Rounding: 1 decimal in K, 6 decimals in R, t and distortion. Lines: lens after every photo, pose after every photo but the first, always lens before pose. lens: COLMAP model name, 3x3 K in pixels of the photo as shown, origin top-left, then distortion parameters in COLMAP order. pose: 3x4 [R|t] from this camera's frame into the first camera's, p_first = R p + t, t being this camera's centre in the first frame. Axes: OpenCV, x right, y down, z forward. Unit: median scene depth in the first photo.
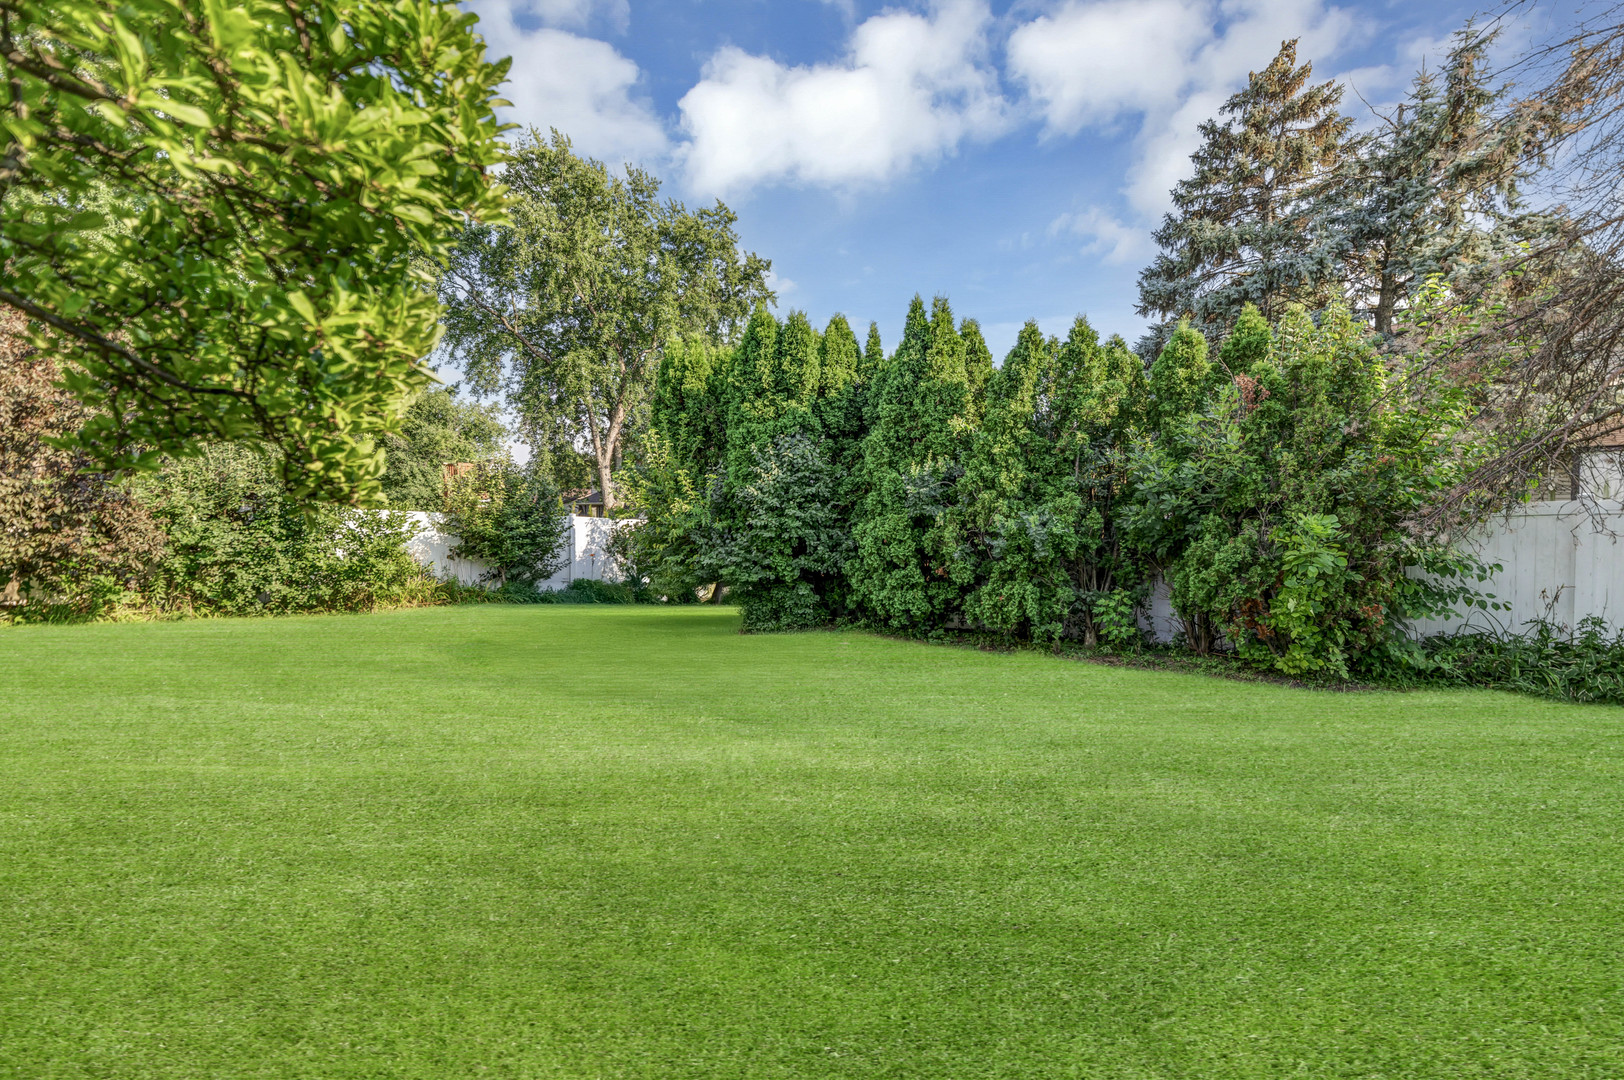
lens RADIAL K [[823.7, 0, 811.7], [0, 823.7, 532.7], [0, 0, 1]] dist [-0.001937, -0.000357]
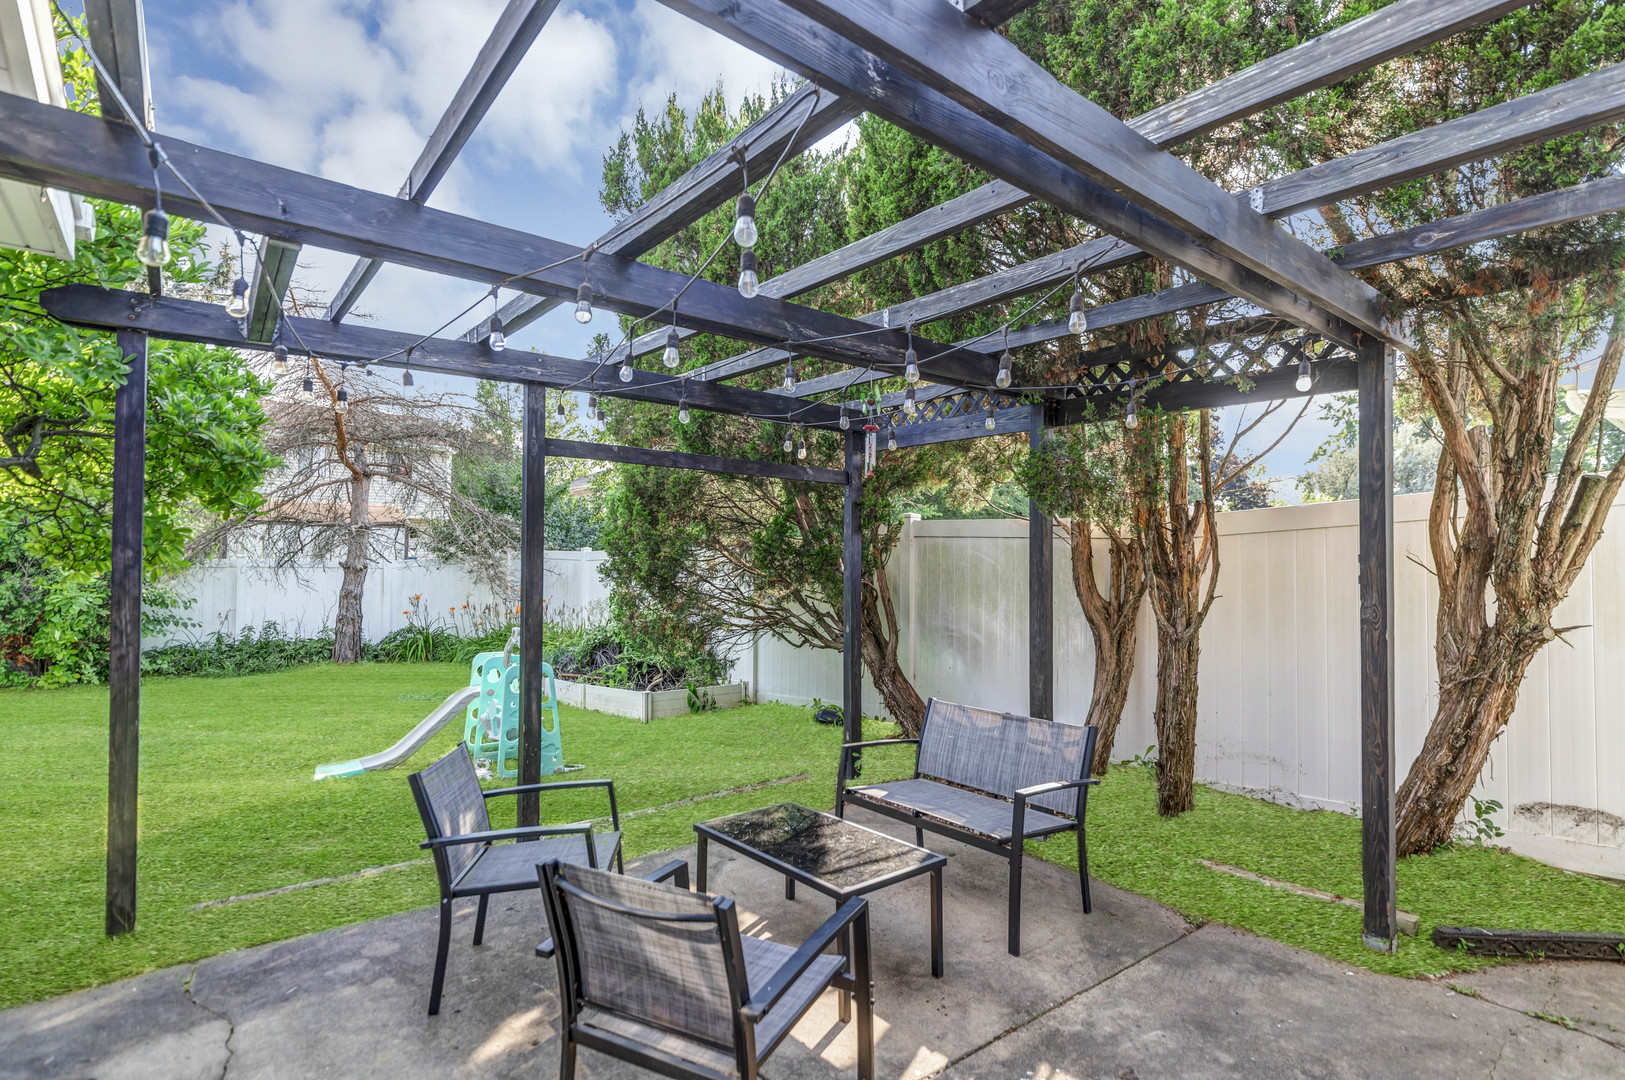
lens RADIAL K [[824.2, 0, 812.4], [0, 824.2, 545.7], [0, 0, 1]] dist [-0.001937, -0.000357]
pose [[0.160217, 0.020778, 0.986863, -0.535127], [0.013042, 0.999647, -0.023164, -0.011199], [-0.986996, 0.016582, 0.159889, -0.425028]]
